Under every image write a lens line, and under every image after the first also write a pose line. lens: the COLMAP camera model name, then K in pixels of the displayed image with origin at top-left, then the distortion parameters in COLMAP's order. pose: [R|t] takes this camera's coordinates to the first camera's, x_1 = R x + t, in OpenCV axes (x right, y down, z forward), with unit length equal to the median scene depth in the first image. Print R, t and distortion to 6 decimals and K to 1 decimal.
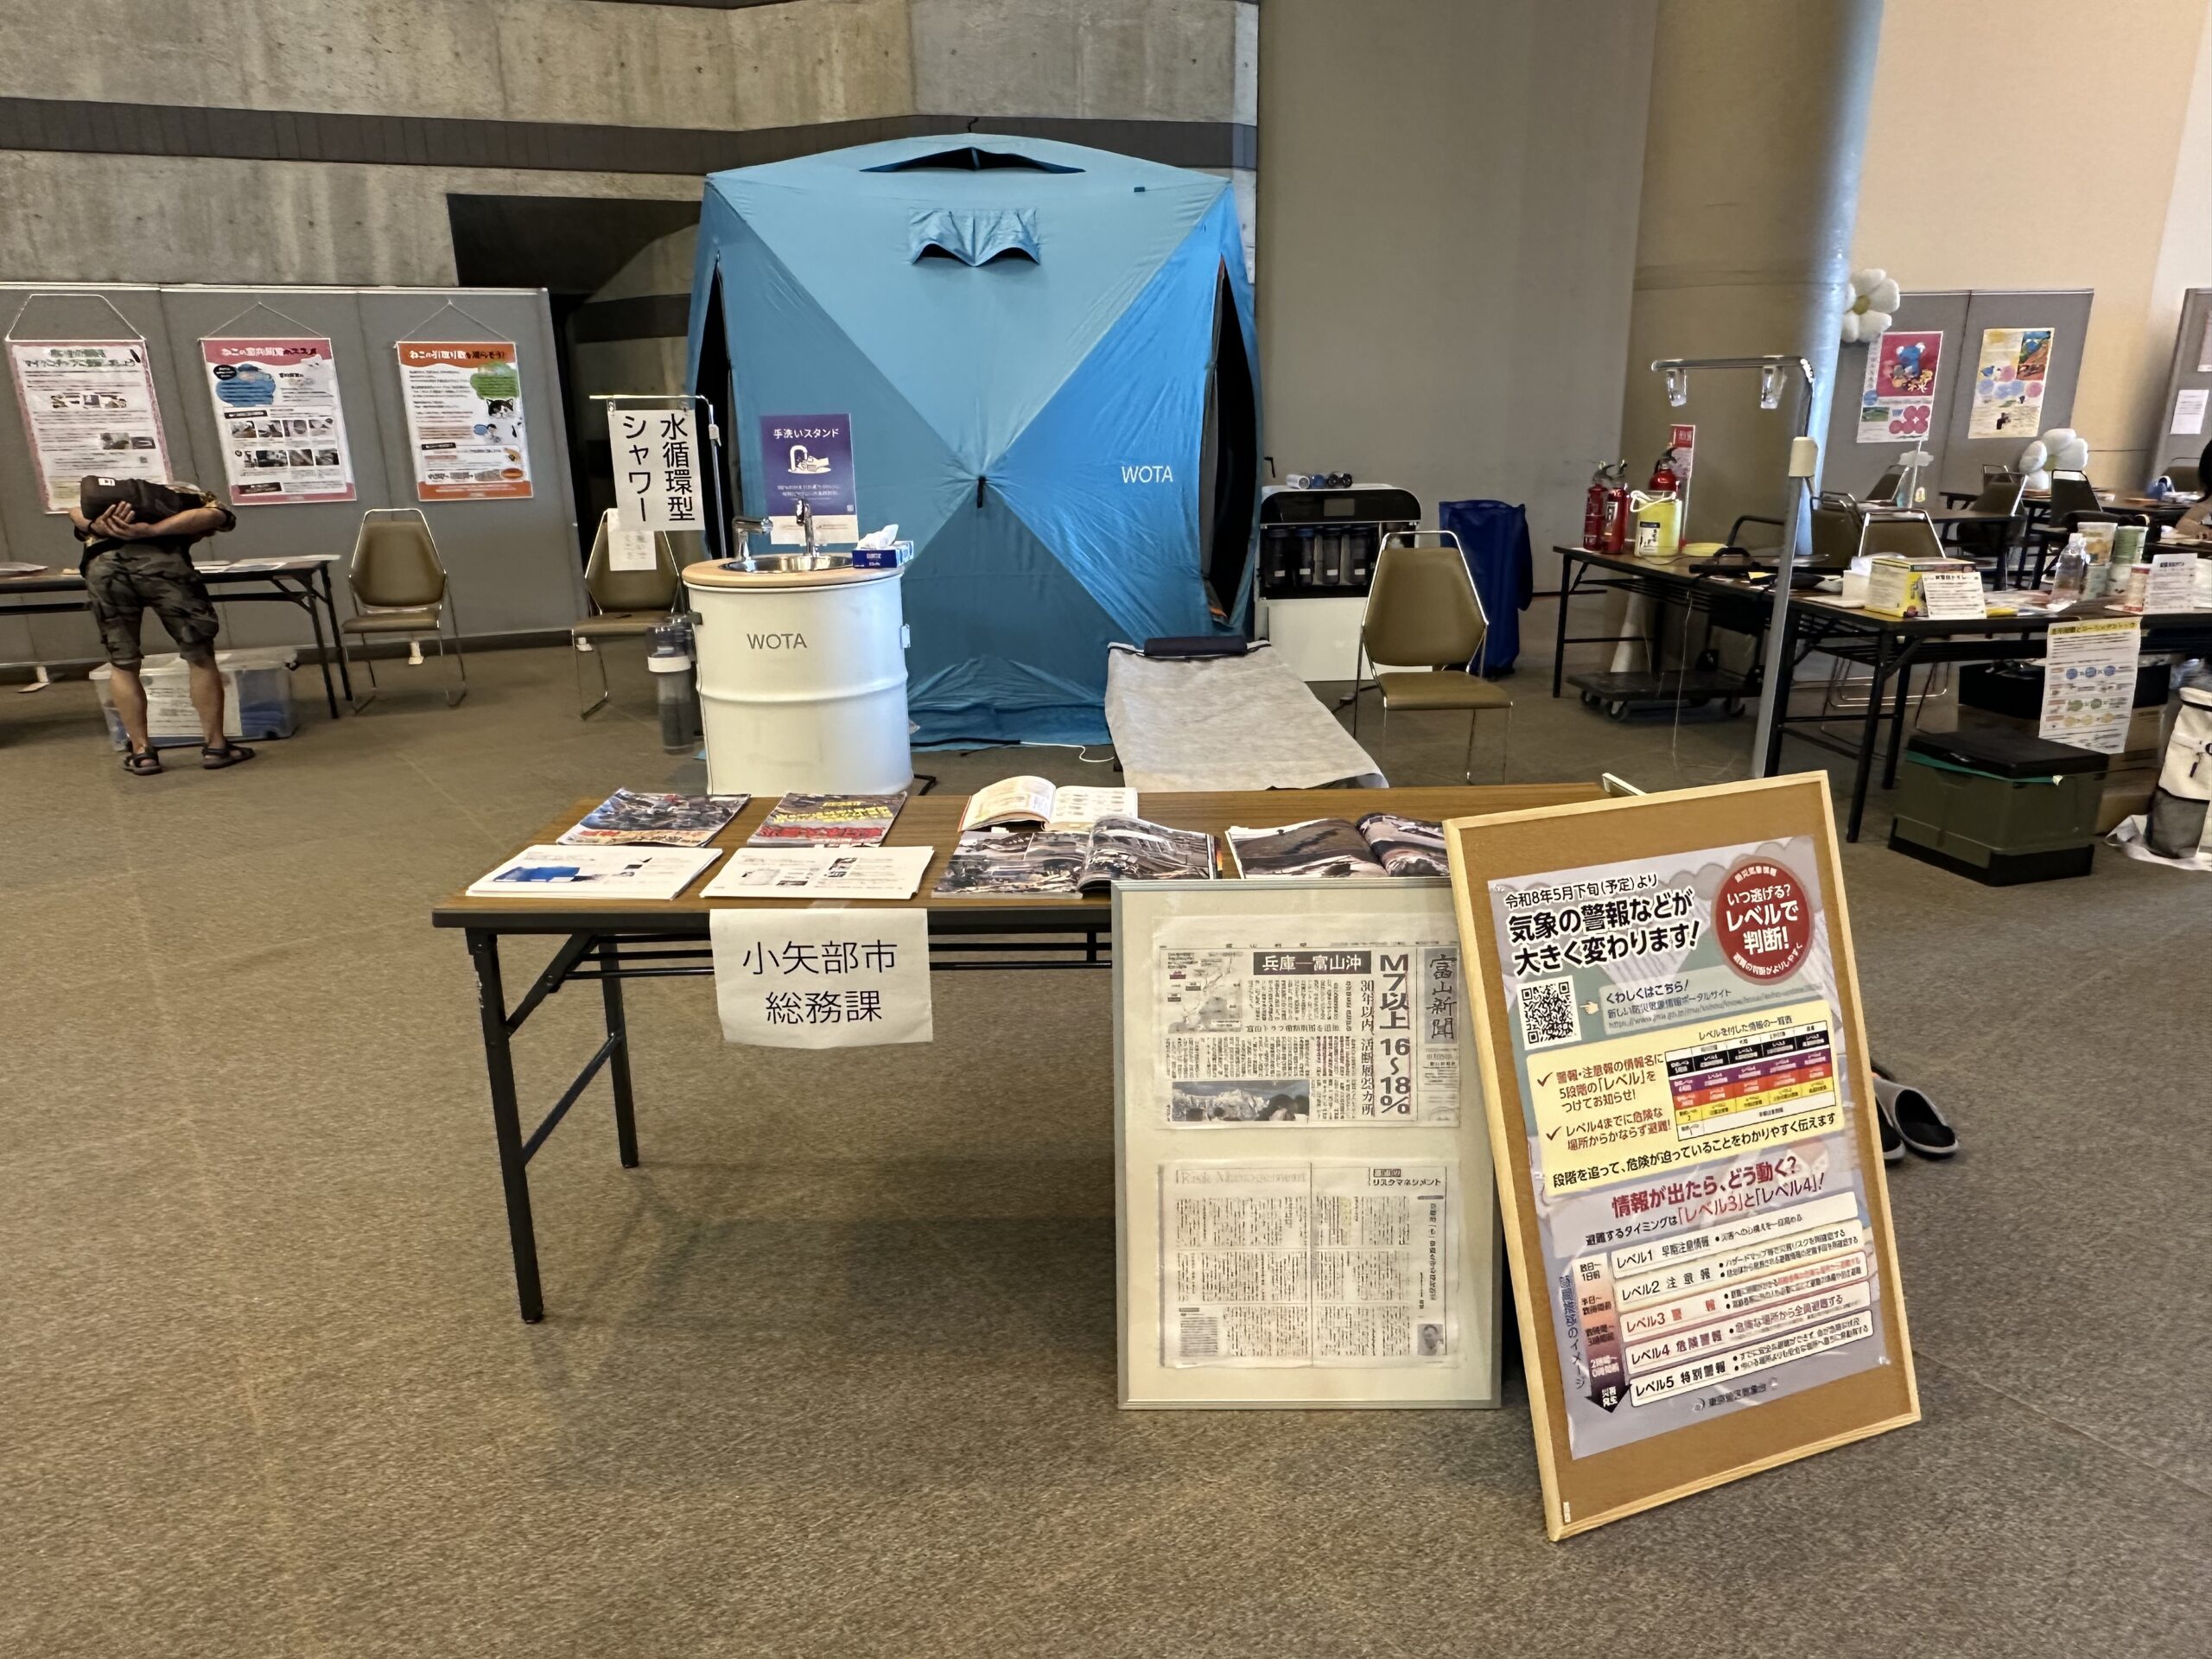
lens RADIAL K [[1415.4, 0, 1105.7], [0, 1415.4, 848.2], [0, 0, 1]] dist [-0.005315, 0.003496]
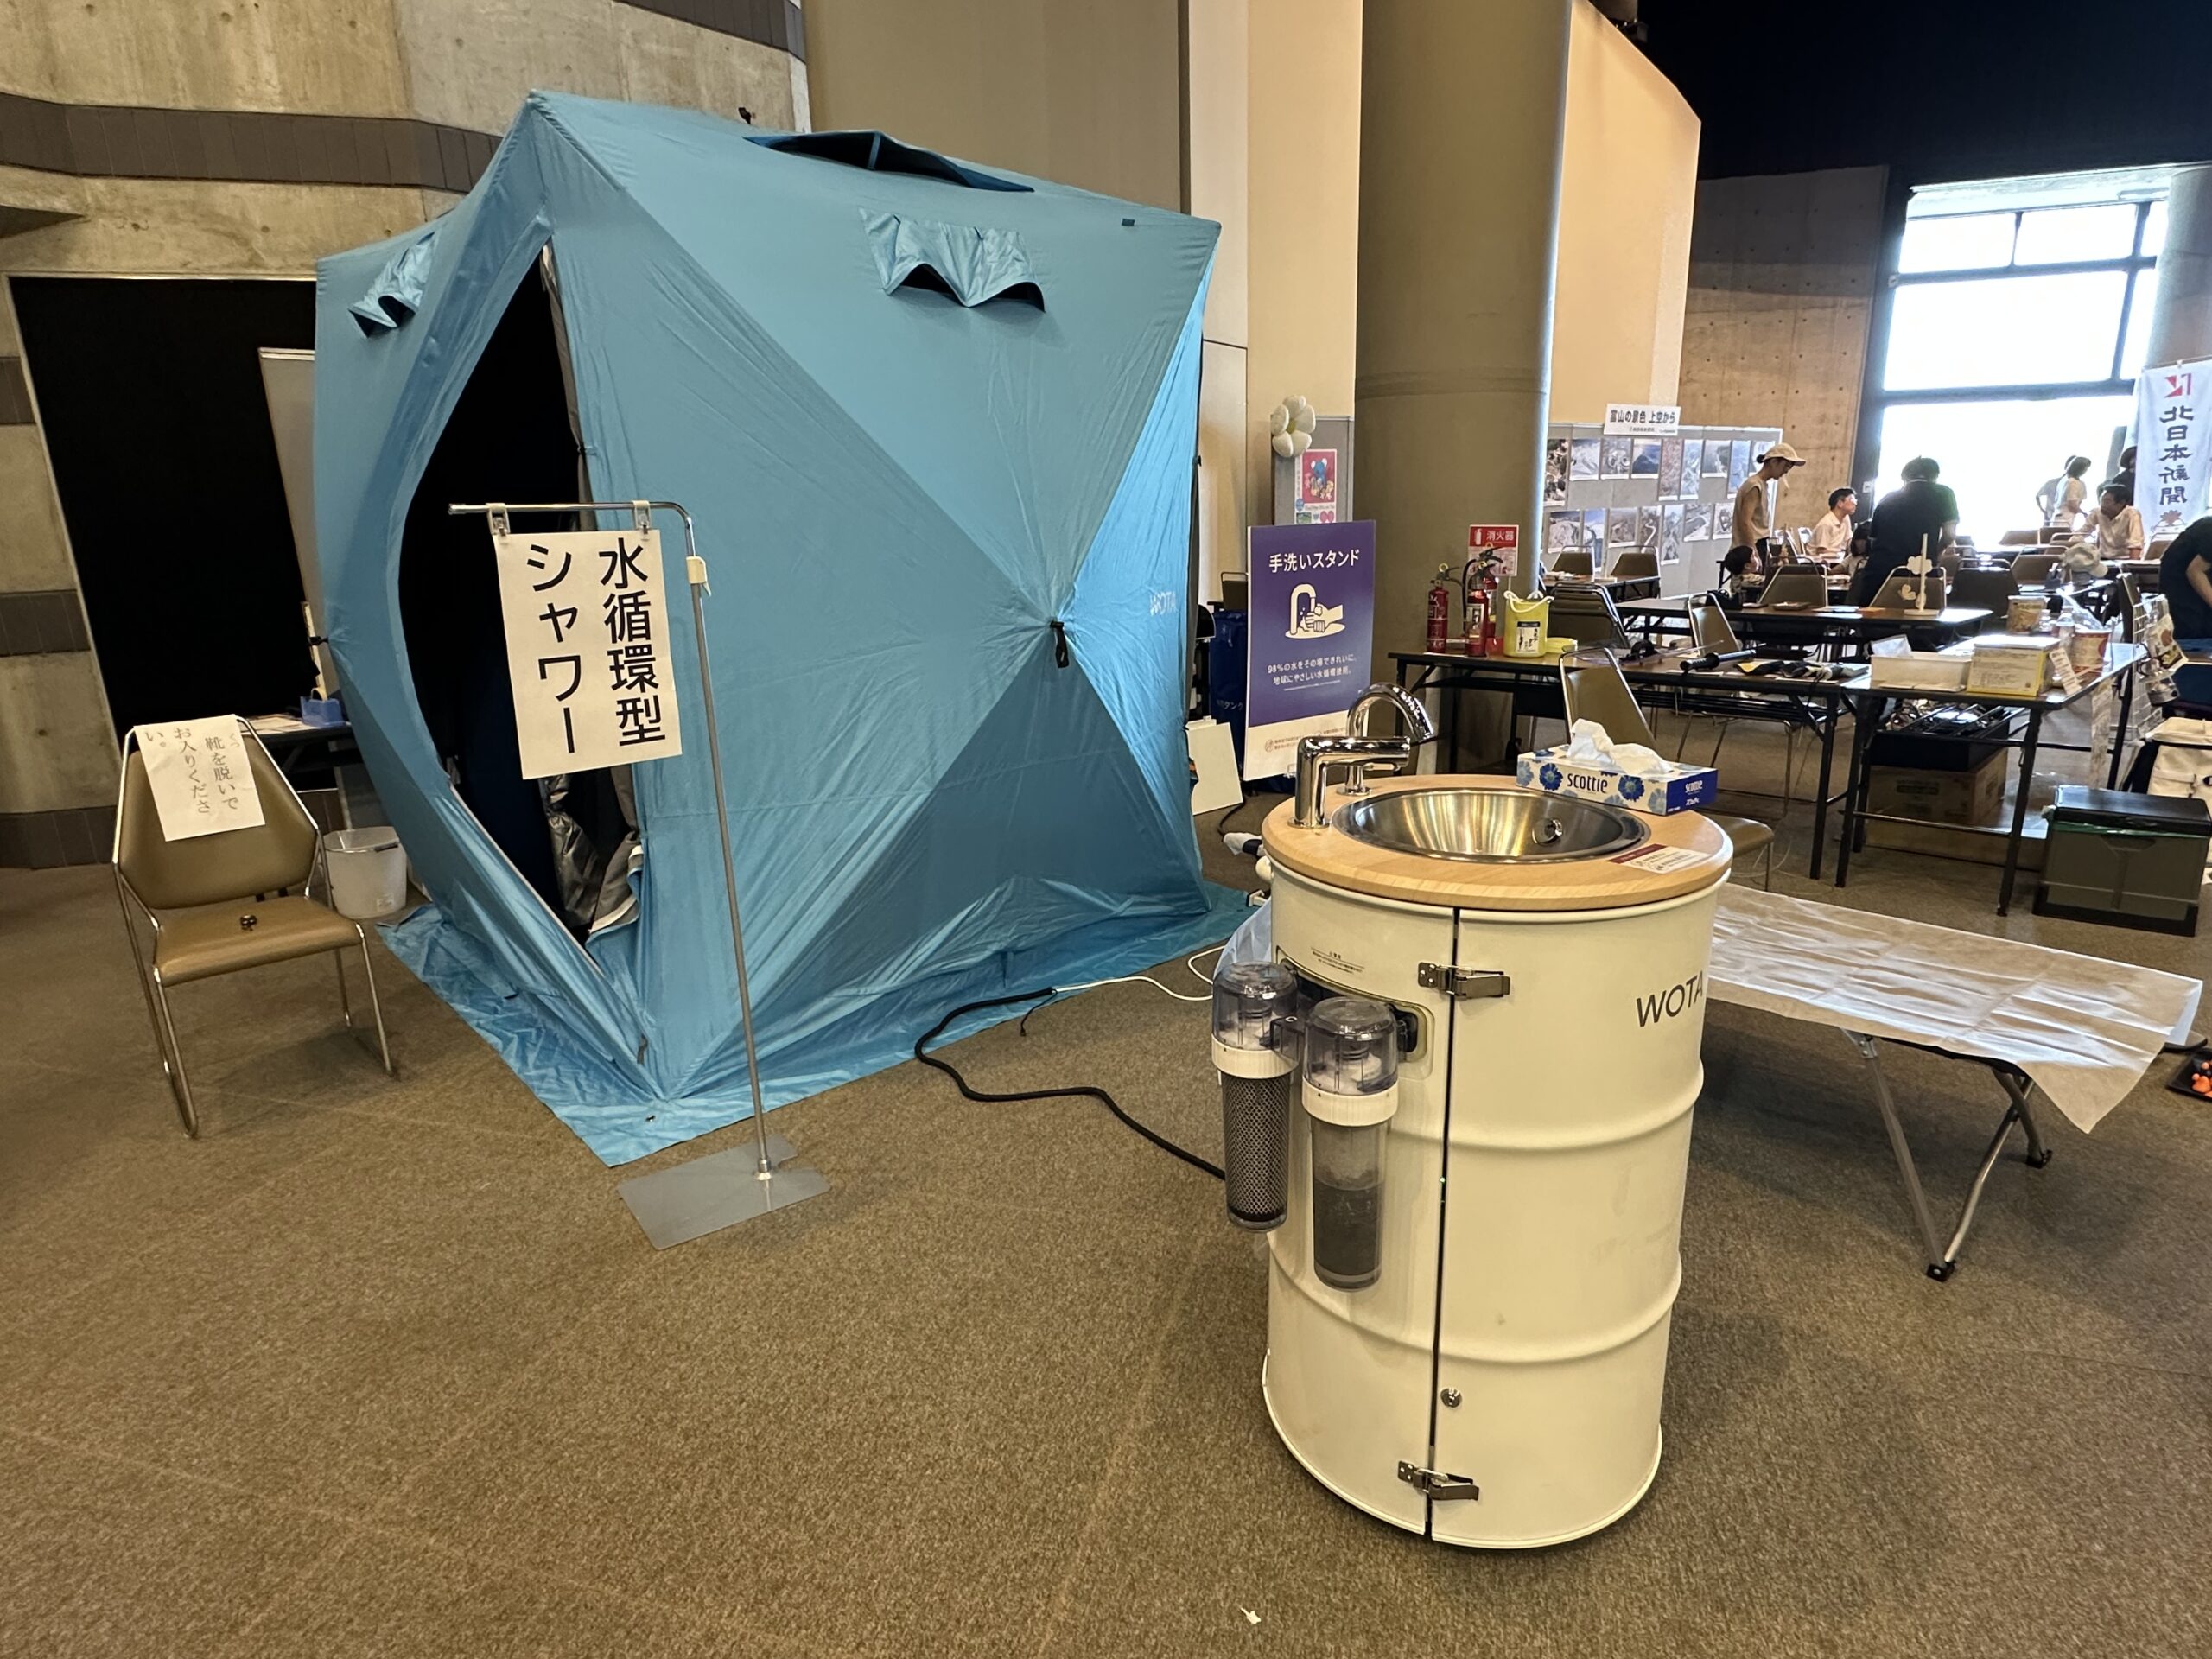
lens RADIAL K [[1239.4, 0, 1106.6], [0, 1239.4, 835.7], [0, 0, 1]] dist [-0.001136, -0.000578]
pose [[0.799900, -0.165199, 0.576948, -0.289309], [0.198221, 0.980140, 0.005826, -0.113111], [-0.566452, 0.109703, 0.816760, 0.364622]]
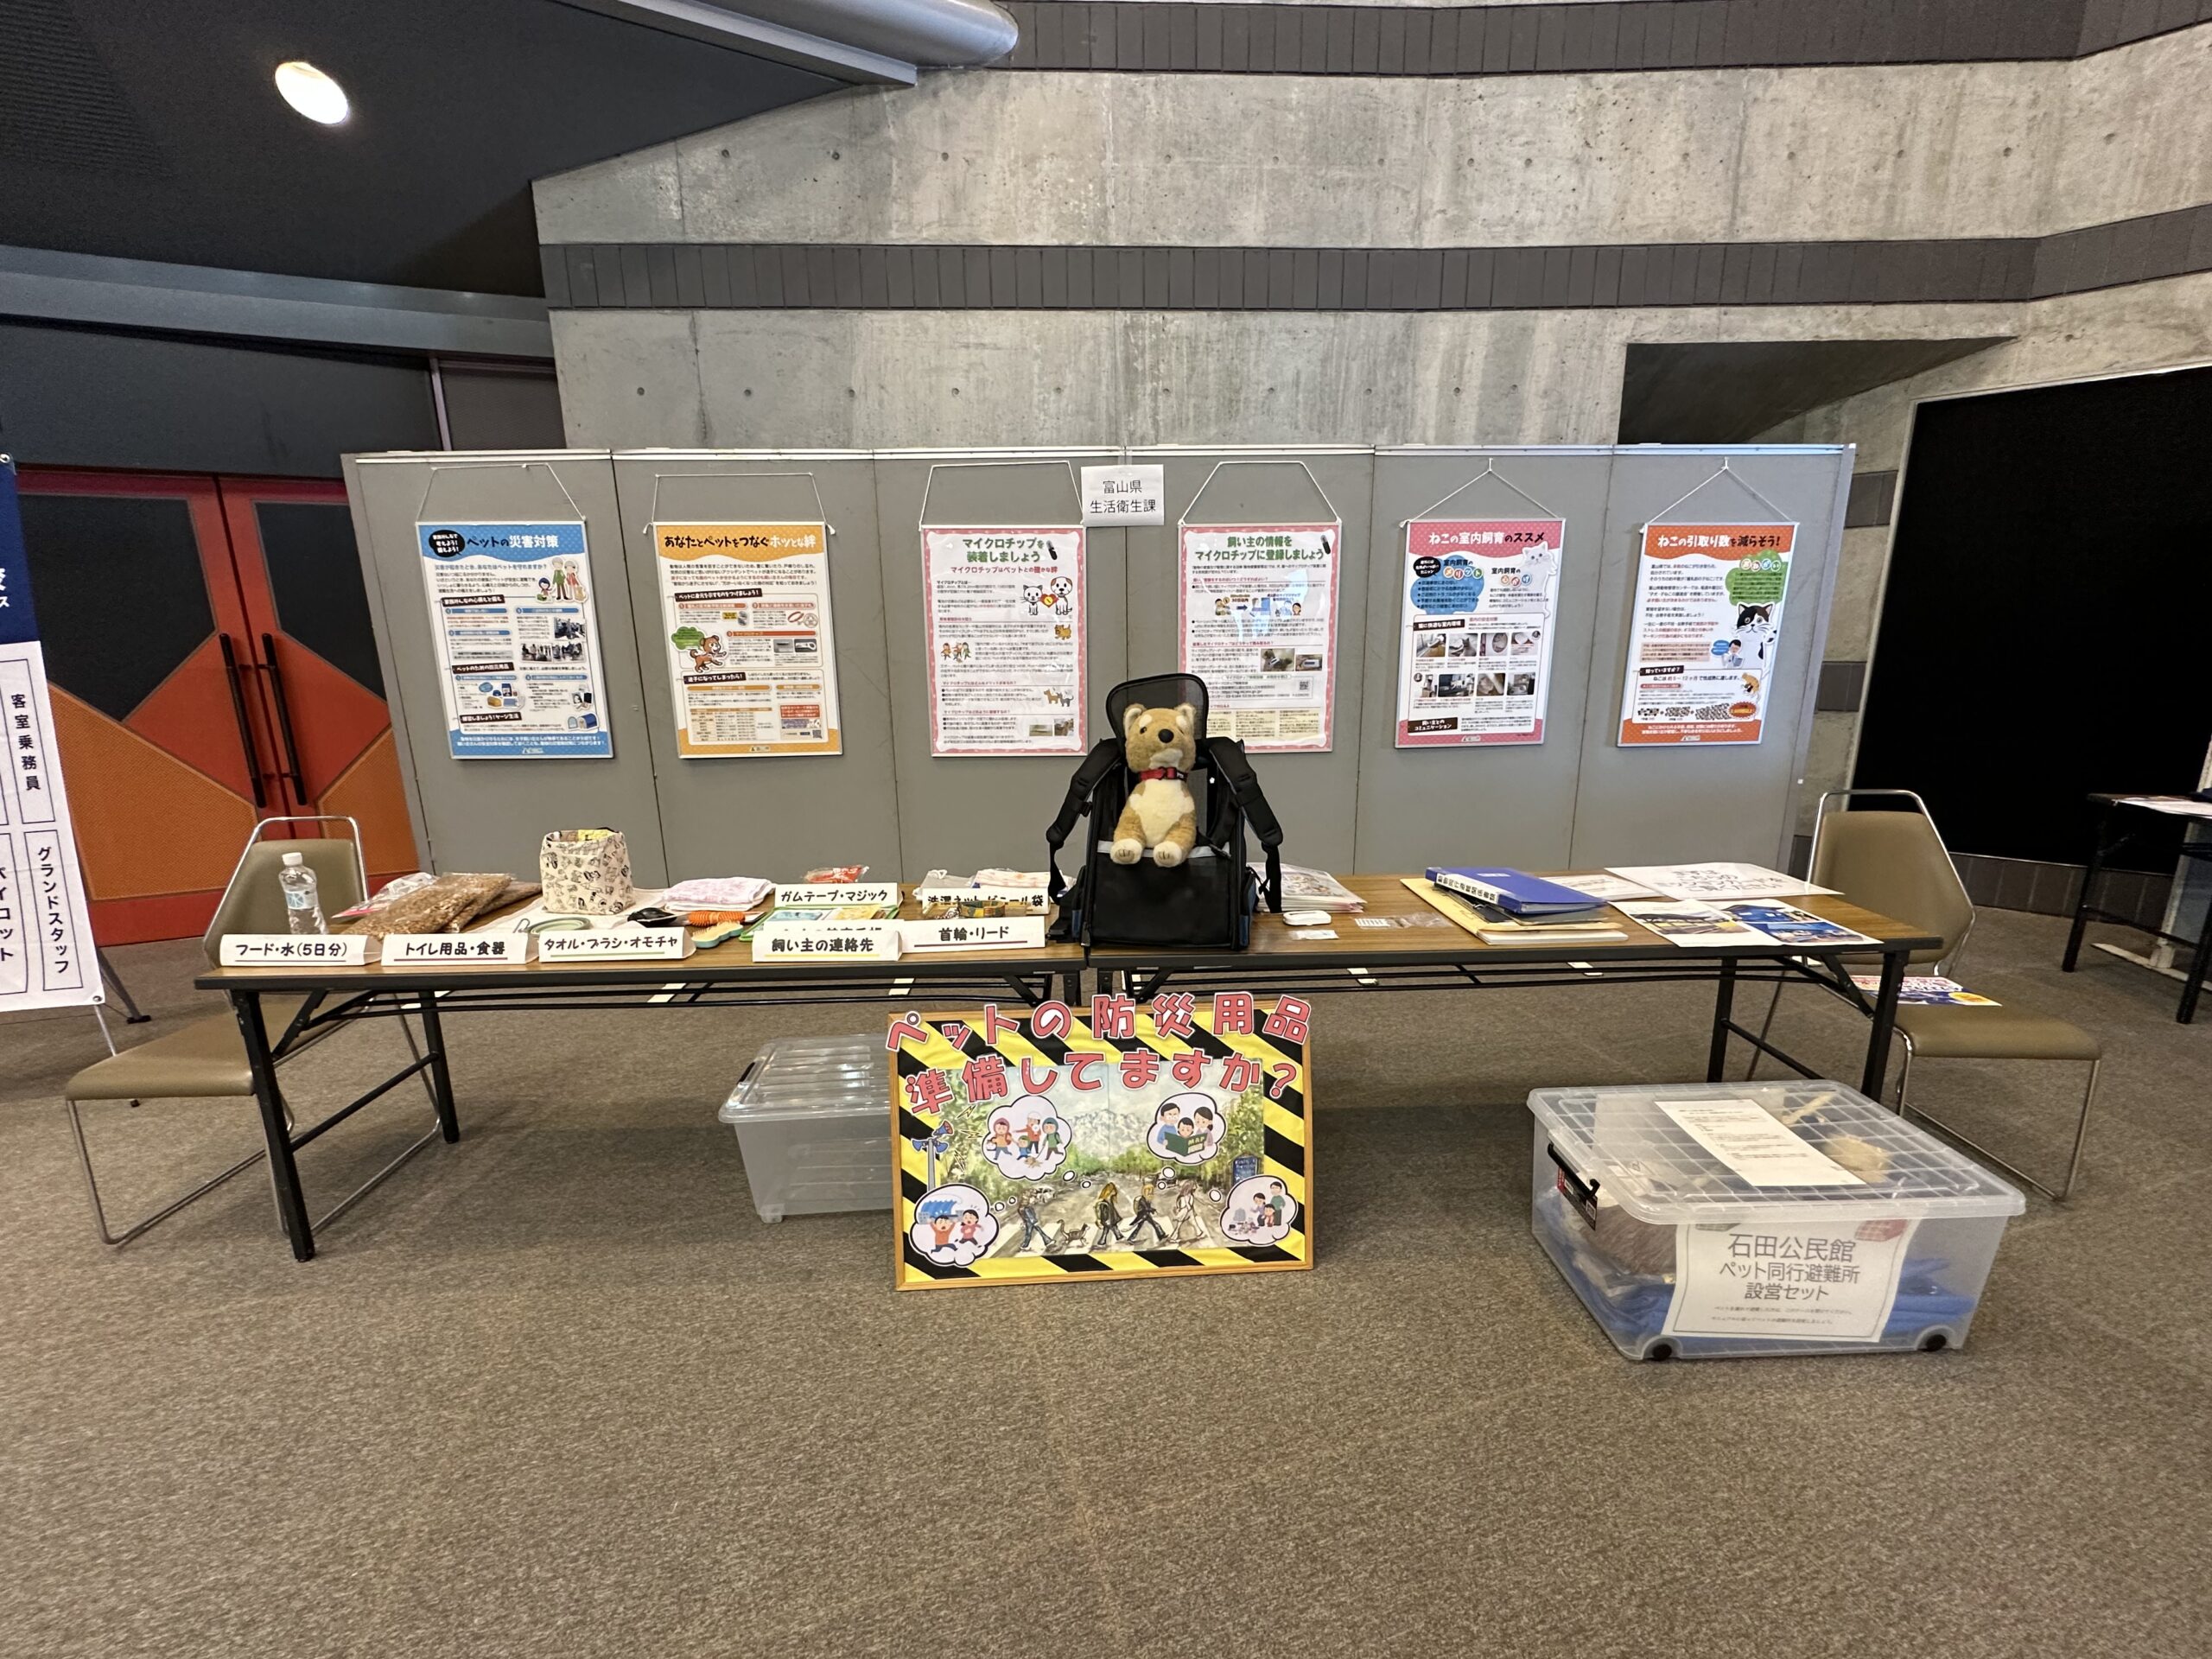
lens RADIAL K [[888.7, 0, 1106.0], [0, 888.7, 829.5], [0, 0, 1]] dist [-0.002415, -0.000043]
pose [[0.947455, 0.069972, -0.312141, -0.608667], [-0.096346, 0.992893, -0.069868, -0.153405], [0.305034, 0.096270, 0.947463, 0.522065]]
